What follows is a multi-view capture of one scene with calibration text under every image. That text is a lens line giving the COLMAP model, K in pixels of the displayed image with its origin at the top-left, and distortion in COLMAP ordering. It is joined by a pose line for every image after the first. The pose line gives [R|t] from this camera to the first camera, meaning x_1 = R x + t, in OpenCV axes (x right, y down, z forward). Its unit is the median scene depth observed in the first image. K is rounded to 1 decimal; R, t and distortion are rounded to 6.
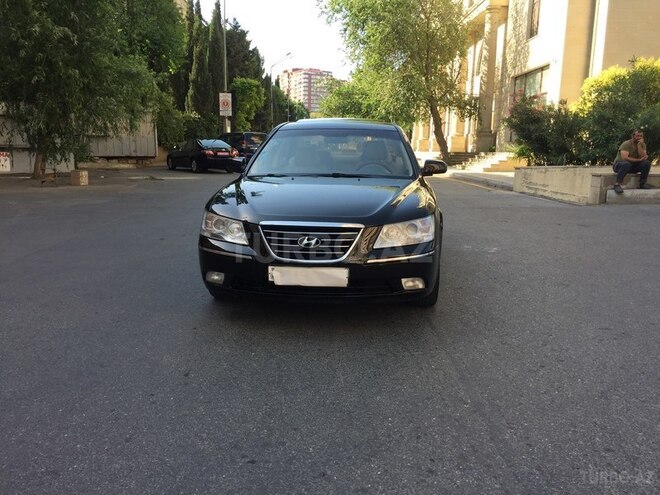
lens RADIAL K [[558.4, 0, 328.5], [0, 558.4, 267.4], [0, 0, 1]] dist [0.059228, -0.081760]
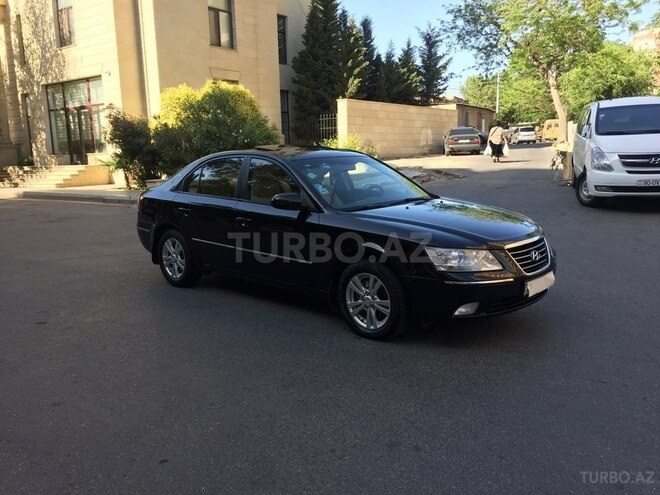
lens RADIAL K [[558.4, 0, 349.6], [0, 558.4, 254.6], [0, 0, 1]] dist [0.059228, -0.081760]
pose [[0.595065, -0.171815, 0.785097, -0.165948], [0.197962, 0.978117, 0.064011, -0.027833], [-0.778915, 0.117329, 0.616056, 0.077934]]
